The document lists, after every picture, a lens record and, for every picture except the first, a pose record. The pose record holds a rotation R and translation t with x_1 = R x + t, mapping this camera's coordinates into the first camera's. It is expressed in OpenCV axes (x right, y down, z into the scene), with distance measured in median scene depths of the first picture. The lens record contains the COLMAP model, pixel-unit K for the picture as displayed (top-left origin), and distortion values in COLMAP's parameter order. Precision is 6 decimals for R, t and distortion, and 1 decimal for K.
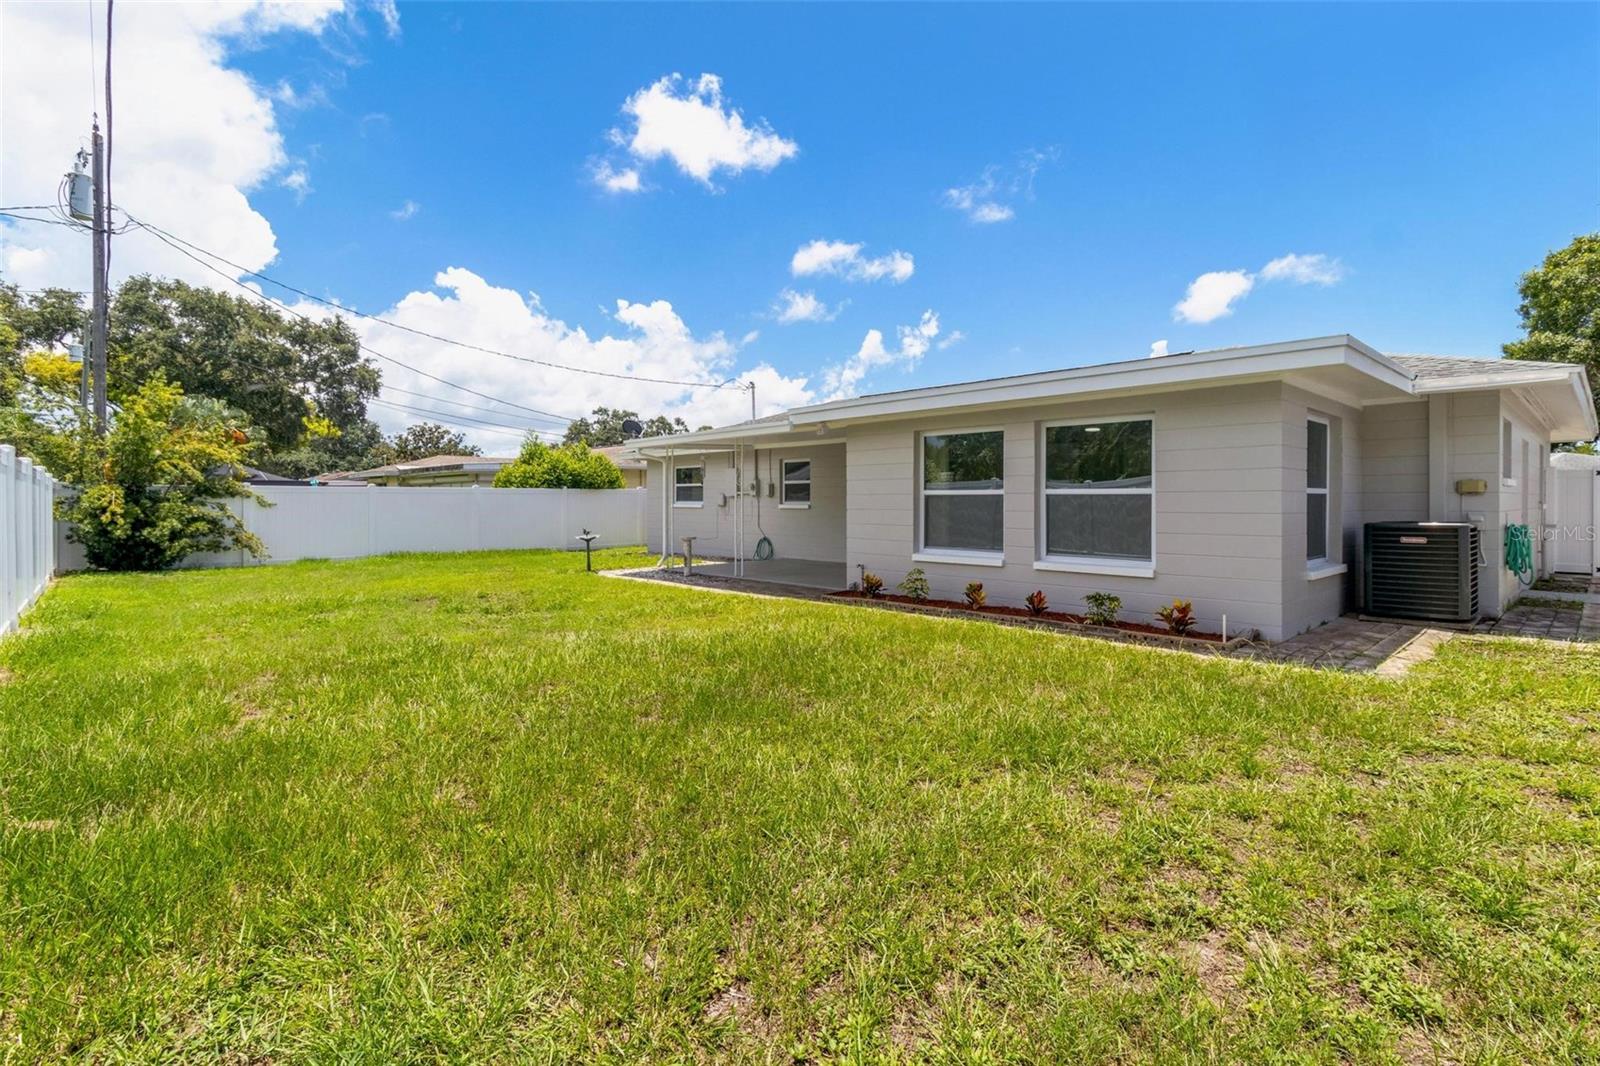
lens RADIAL K [[758.0, 0, 805.8], [0, 758.0, 518.4], [0, 0, 1]] dist [-0.000942, -0.000061]
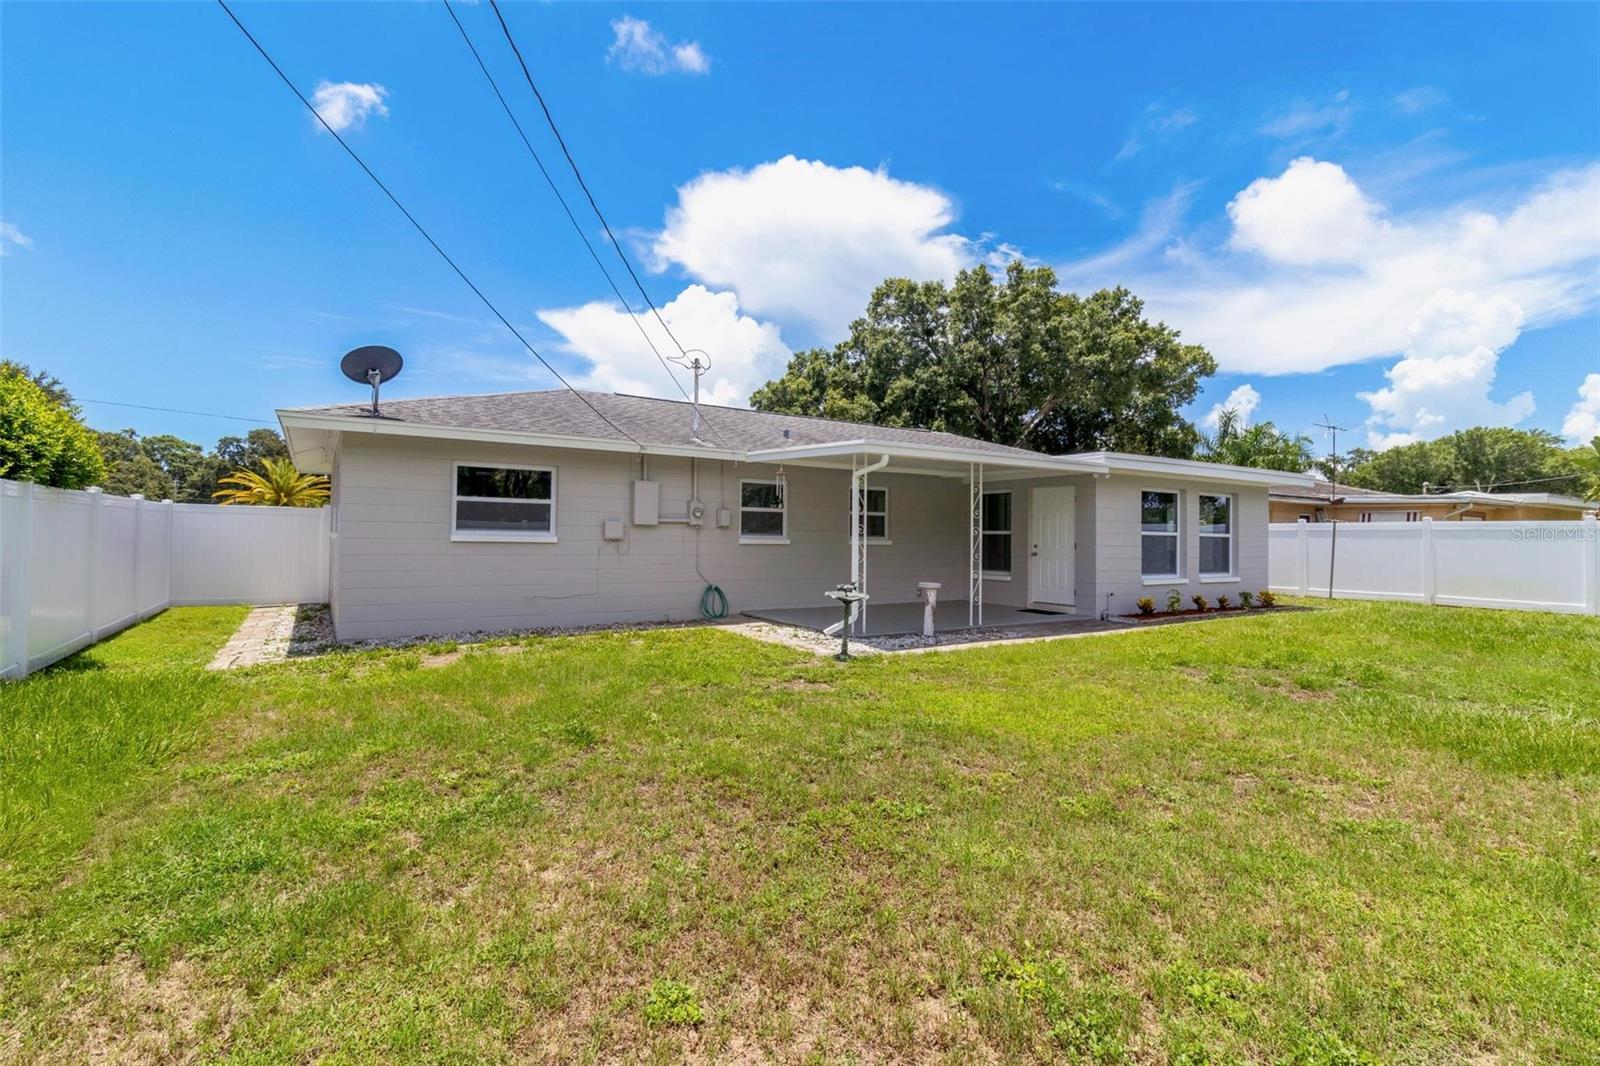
lens RADIAL K [[758.0, 0, 805.8], [0, 758.0, 518.4], [0, 0, 1]] dist [-0.000942, -0.000061]
pose [[0.170882, 0.031581, 0.984785, -1.244573], [0.011607, 0.999352, -0.034062, -0.021045], [-0.985223, 0.017251, 0.170405, 1.355627]]
